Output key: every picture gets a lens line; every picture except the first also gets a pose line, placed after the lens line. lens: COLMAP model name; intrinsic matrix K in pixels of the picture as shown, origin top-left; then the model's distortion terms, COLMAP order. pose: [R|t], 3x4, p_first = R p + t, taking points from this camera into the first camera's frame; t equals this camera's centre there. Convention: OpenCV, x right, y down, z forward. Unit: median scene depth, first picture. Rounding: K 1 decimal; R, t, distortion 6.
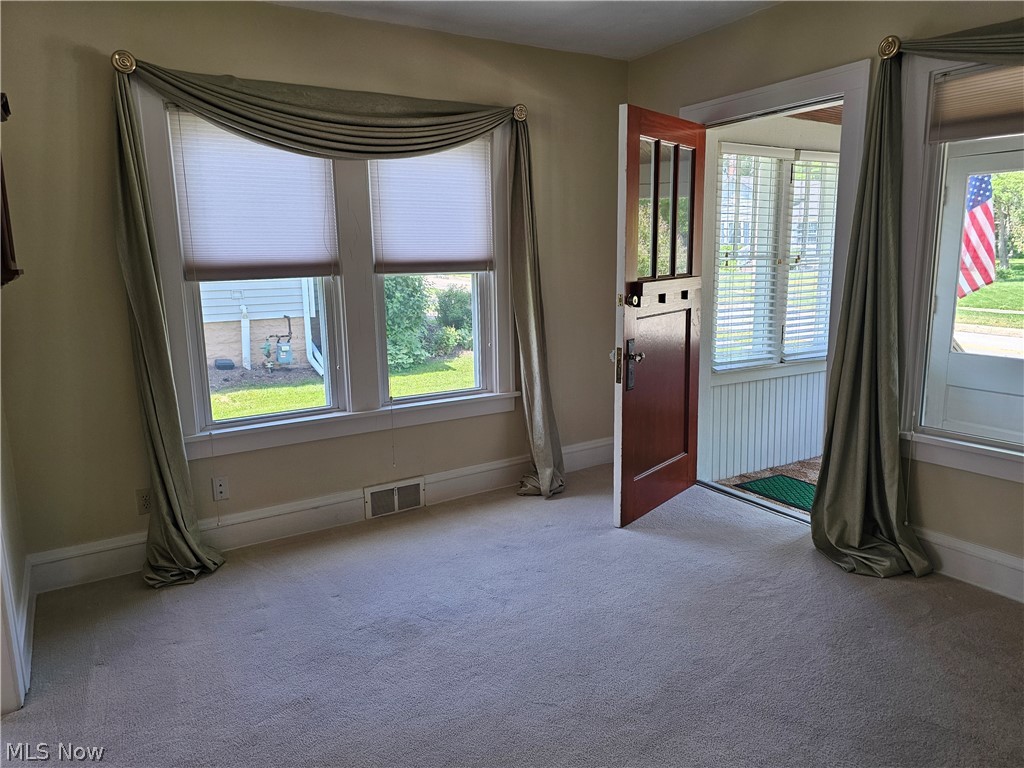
lens RADIAL K [[693.9, 0, 514.6], [0, 693.9, 378.3], [0, 0, 1]] dist [0.082831, -0.091979]
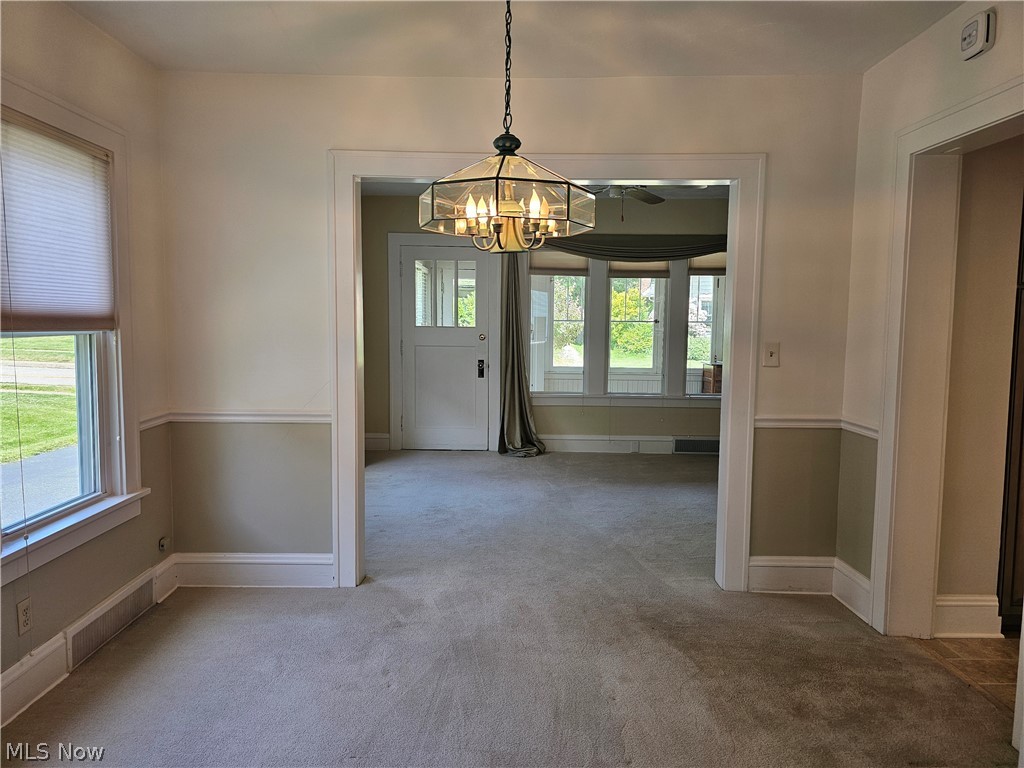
lens RADIAL K [[682.0, 0, 503.0], [0, 682.0, 369.9], [0, 0, 1]] dist [0.080304, -0.087619]
pose [[0.543522, -0.045017, 0.838187, -1.124159], [0.125419, 0.991707, -0.028065, 0.039800], [-0.829972, 0.120379, 0.544660, -0.137477]]
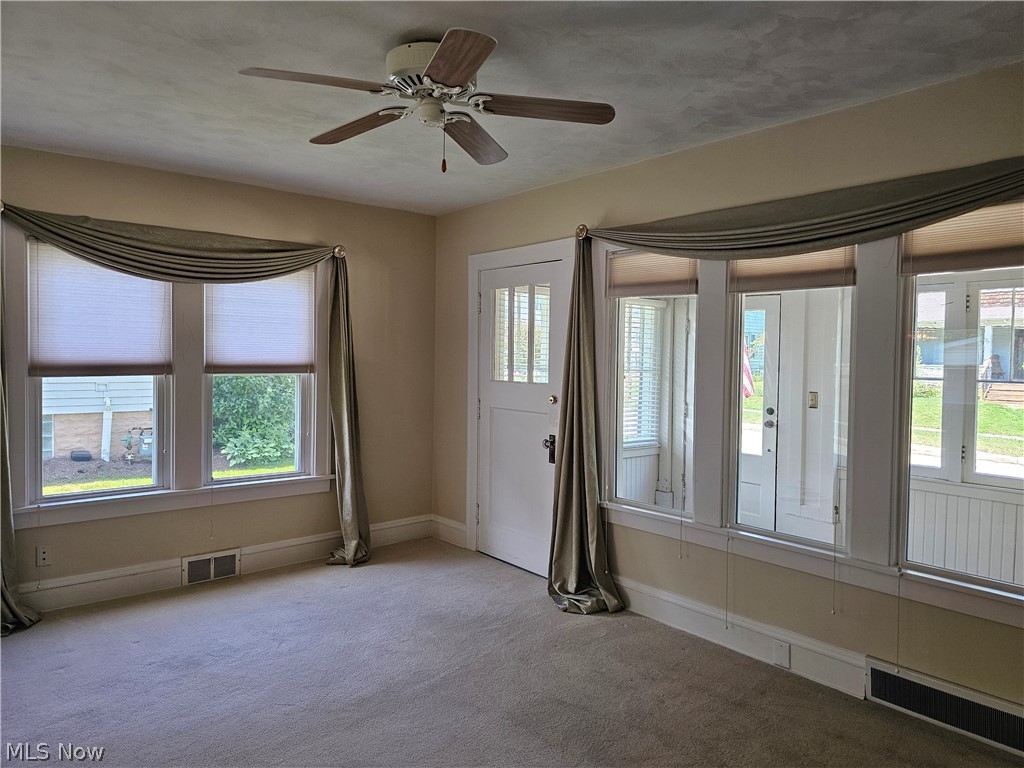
lens RADIAL K [[689.9, 0, 519.0], [0, 689.9, 376.3], [0, 0, 1]] dist [0.057486, -0.048156]
pose [[0.988591, 0.028111, 0.147977, 0.153729], [-0.006433, 0.989414, -0.144979, 0.024879], [-0.150486, 0.142372, 0.978307, -0.251565]]
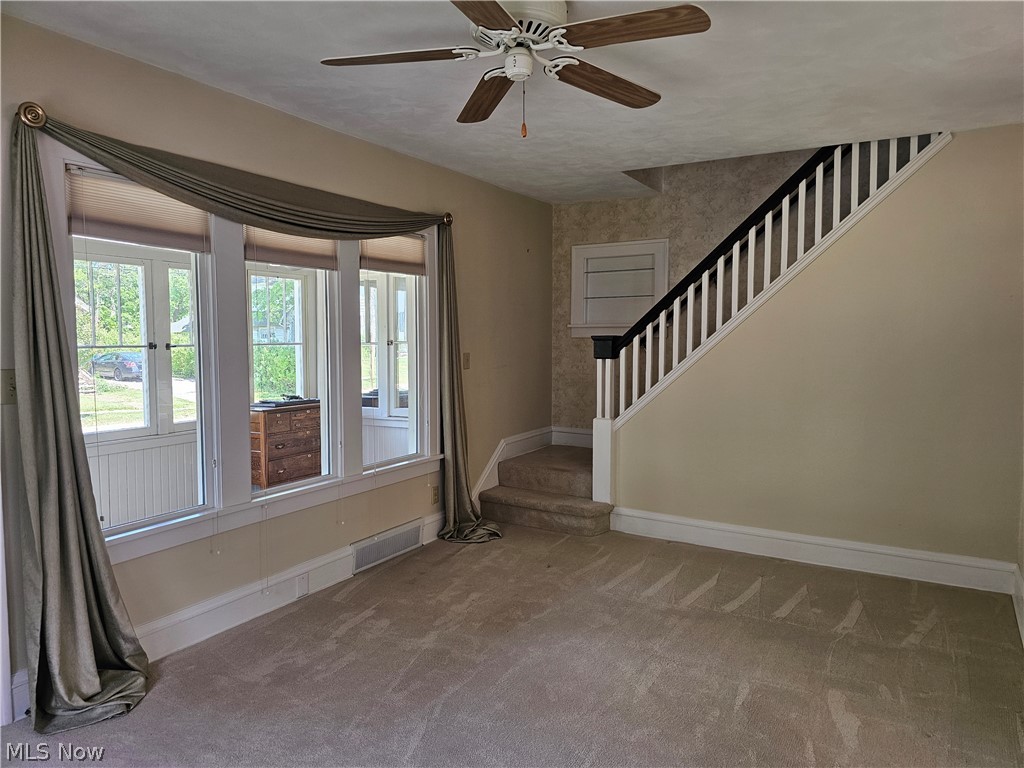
lens RADIAL K [[689.9, 0, 519.0], [0, 689.9, 376.3], [0, 0, 1]] dist [0.057486, -0.048156]
pose [[-0.462405, -0.036126, 0.885933, -0.399523], [0.163458, 0.978571, 0.125219, -0.127903], [-0.871472, 0.202715, -0.446591, 0.716430]]
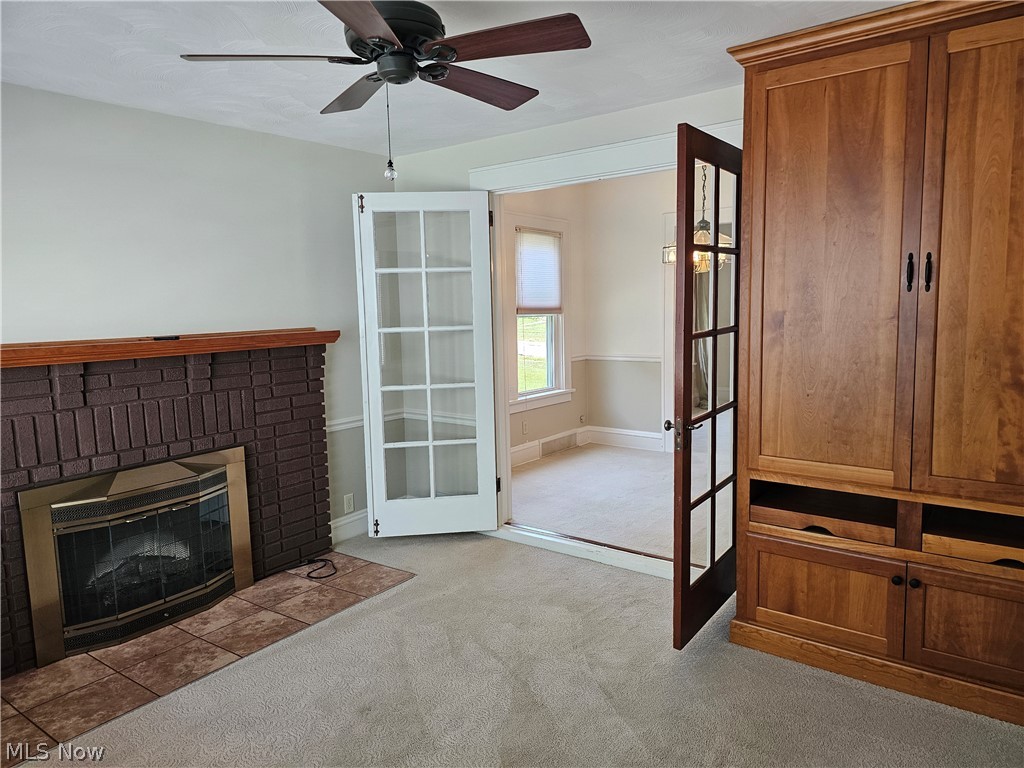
lens RADIAL K [[685.5, 0, 505.3], [0, 685.5, 381.6], [0, 0, 1]] dist [0.079612, -0.088432]
pose [[0.937313, -0.048931, 0.345037, -1.434709], [0.067364, 0.996860, -0.041630, 0.149586], [-0.341917, 0.062263, 0.937665, -0.903215]]
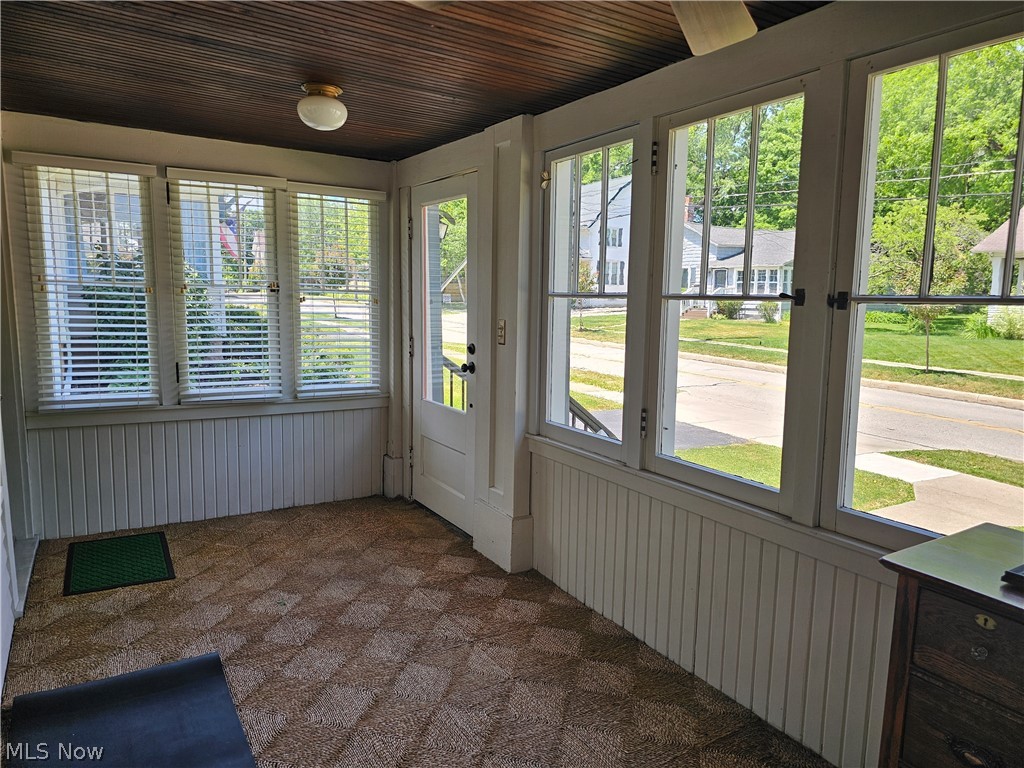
lens RADIAL K [[685.5, 0, 505.3], [0, 685.5, 381.6], [0, 0, 1]] dist [0.079612, -0.088432]
pose [[0.999344, 0.035719, -0.006056, 1.004010], [-0.035978, 0.998098, -0.050052, -0.026980], [0.004257, 0.050237, 0.998728, 0.158835]]
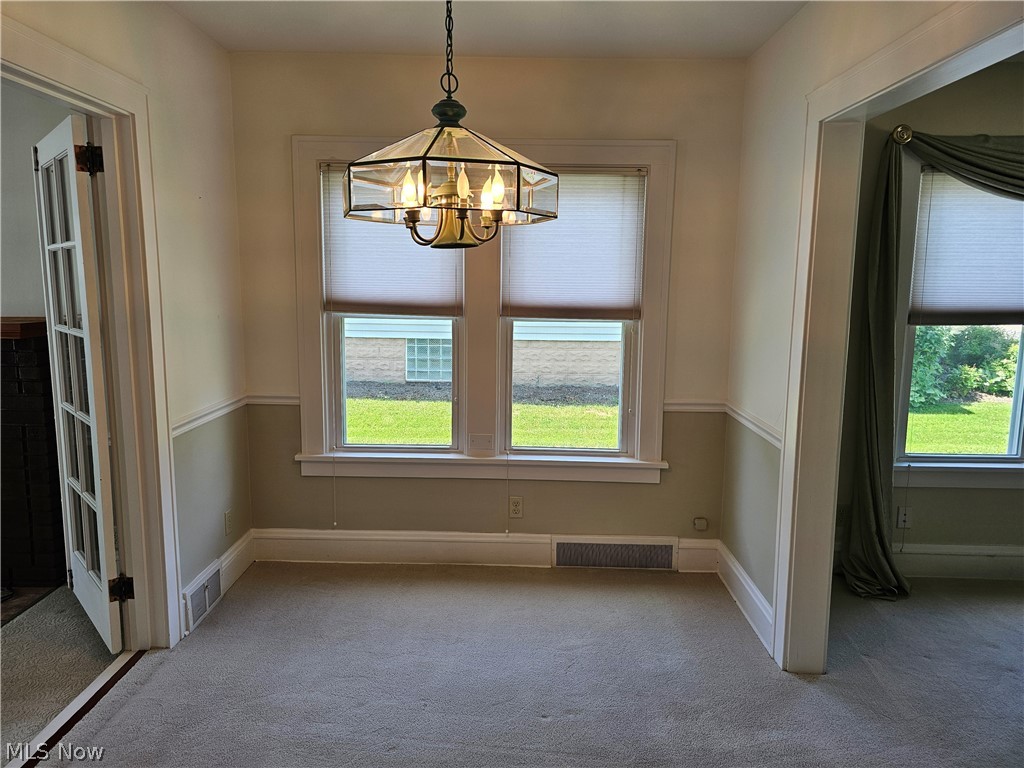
lens RADIAL K [[690.6, 0, 510.0], [0, 690.6, 375.4], [0, 0, 1]] dist [0.058202, -0.049555]
pose [[0.831968, 0.102737, -0.545228, -0.321822], [-0.118733, 0.992909, 0.005919, 0.006240], [0.541970, 0.059812, 0.838267, -0.207374]]
